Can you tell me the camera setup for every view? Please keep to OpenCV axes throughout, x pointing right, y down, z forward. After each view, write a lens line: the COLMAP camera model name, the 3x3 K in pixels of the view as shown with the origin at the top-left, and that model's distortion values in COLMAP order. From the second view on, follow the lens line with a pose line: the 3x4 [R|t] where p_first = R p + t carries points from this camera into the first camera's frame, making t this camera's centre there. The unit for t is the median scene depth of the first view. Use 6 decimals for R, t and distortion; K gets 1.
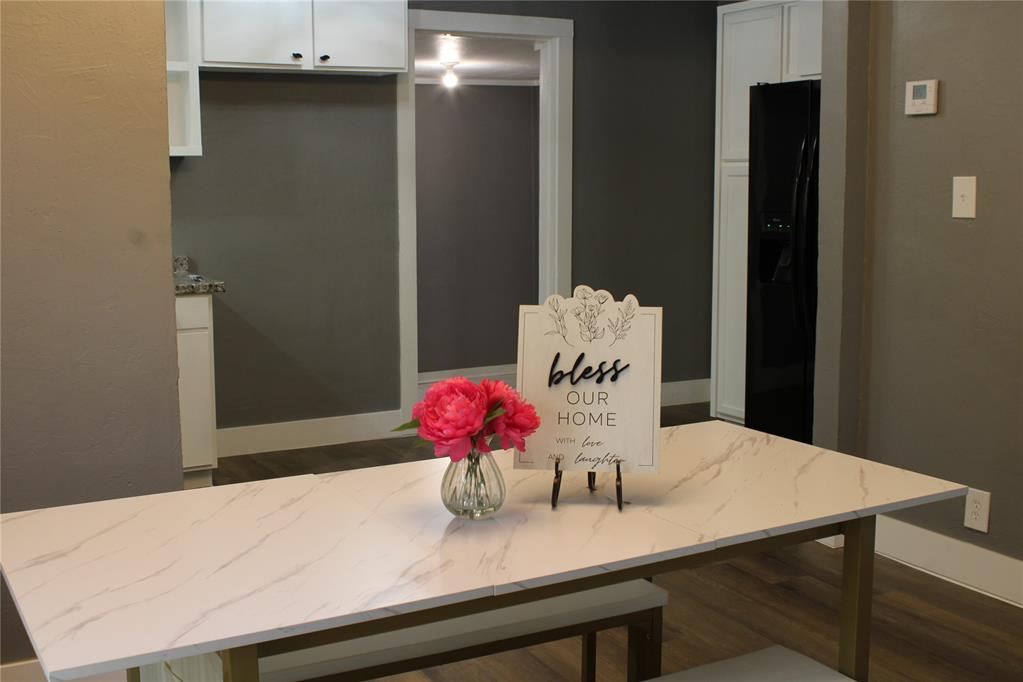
lens RADIAL K [[1177.8, 0, 511.5], [0, 1177.8, 341.0], [0, 0, 1]] dist [0.011602, 0.023304]
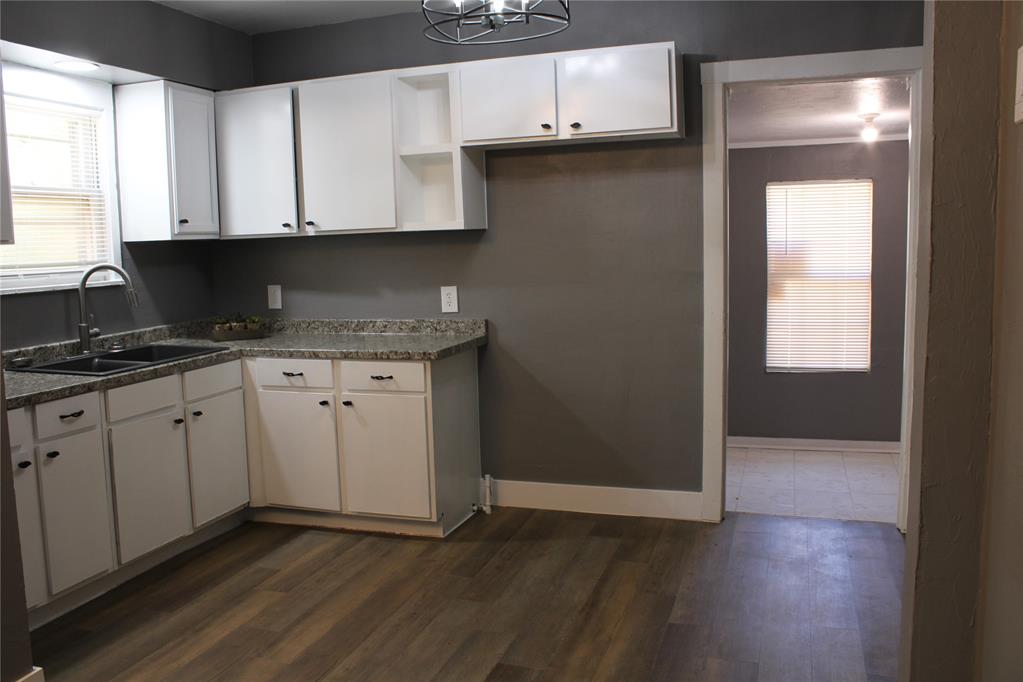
lens RADIAL K [[890.1, 0, 511.5], [0, 890.1, 341.0], [0, 0, 1]] dist [-0.082947, 0.007138]
pose [[0.699182, 0.069287, -0.711578, 0.334454], [-0.078955, 0.996688, 0.019469, -0.072913], [0.710570, 0.042570, 0.702337, 0.455908]]
